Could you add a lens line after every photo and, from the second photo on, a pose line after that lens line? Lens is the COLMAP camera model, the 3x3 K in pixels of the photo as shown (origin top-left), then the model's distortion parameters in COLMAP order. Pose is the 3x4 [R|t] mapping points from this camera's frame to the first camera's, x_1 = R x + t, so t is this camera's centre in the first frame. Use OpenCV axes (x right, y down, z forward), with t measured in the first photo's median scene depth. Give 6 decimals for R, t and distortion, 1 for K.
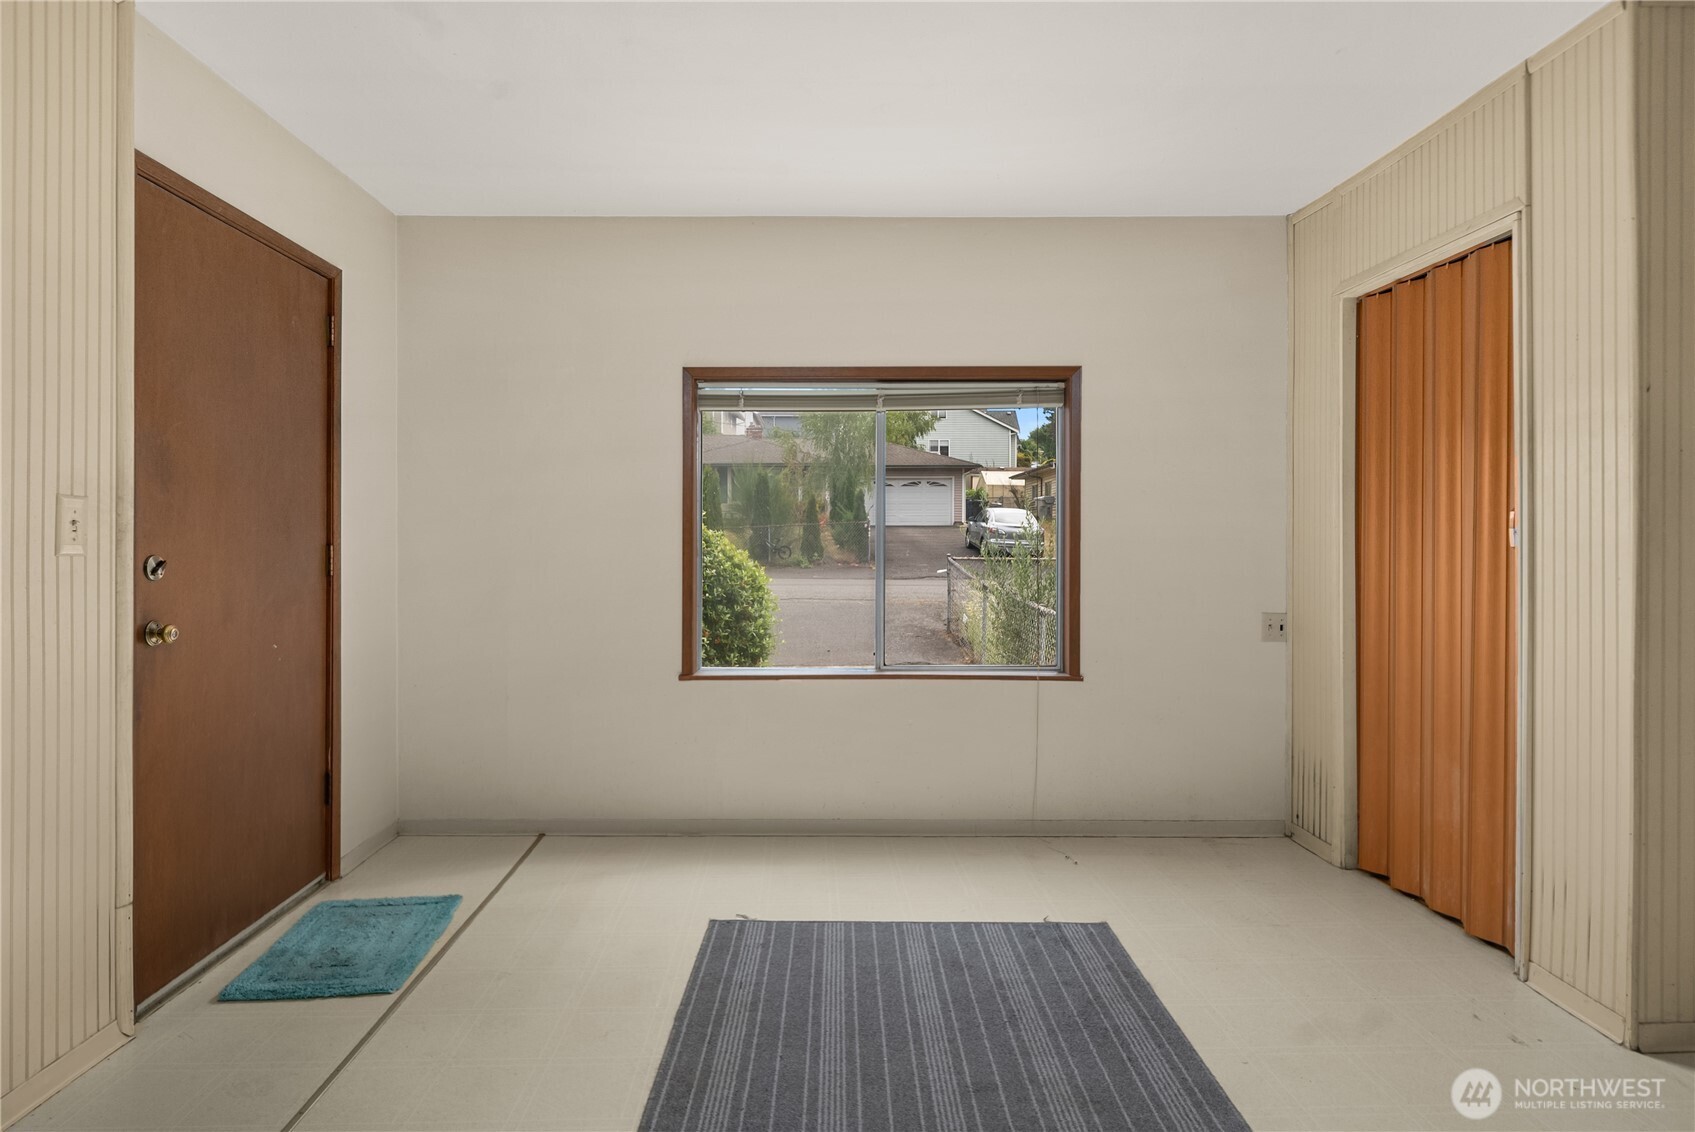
lens RADIAL K [[929.9, 0, 844.2], [0, 929.9, 544.2], [0, 0, 1]] dist [-0.002138, 0.000749]
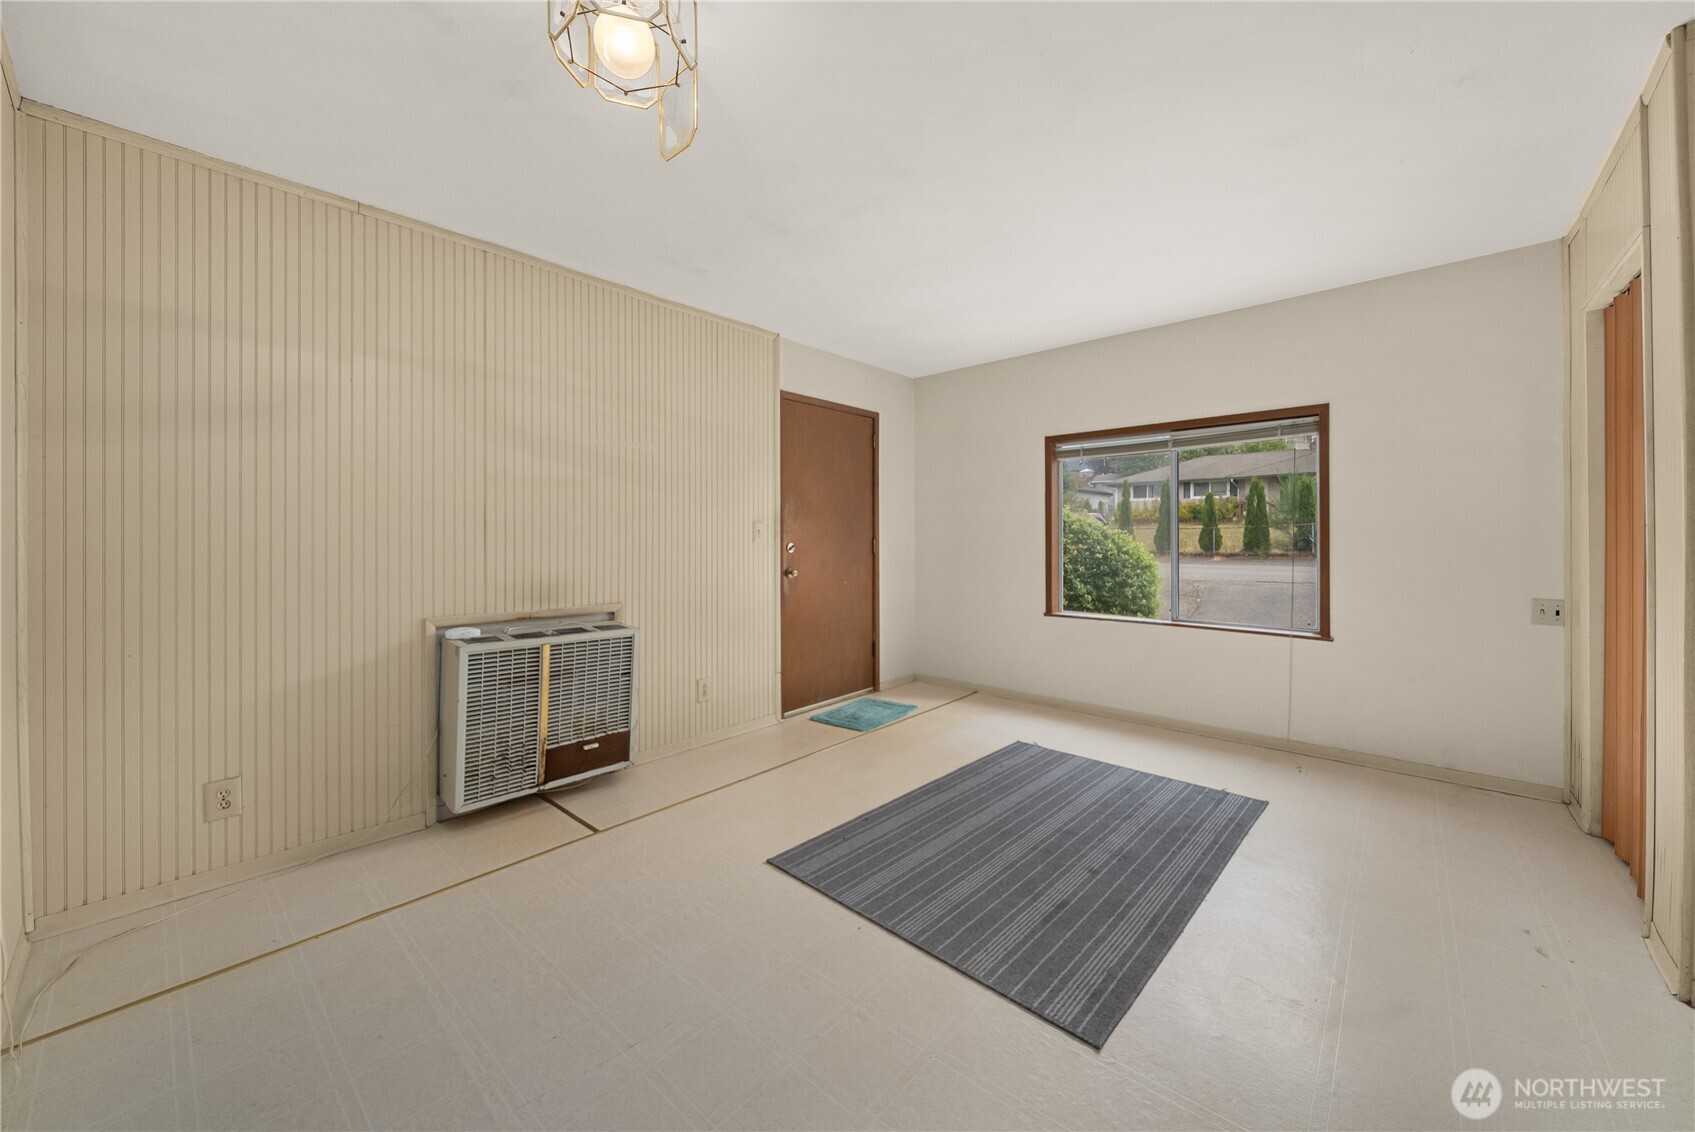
lens RADIAL K [[599.1, 0, 844.5], [0, 599.1, 546.6], [0, 0, 1]] dist [-0.005786, -0.000323]
pose [[0.741884, 0.007284, -0.670489, 0.386251], [0.001146, 0.999926, 0.012131, 0.001517], [0.670527, -0.009768, 0.741821, -0.110536]]
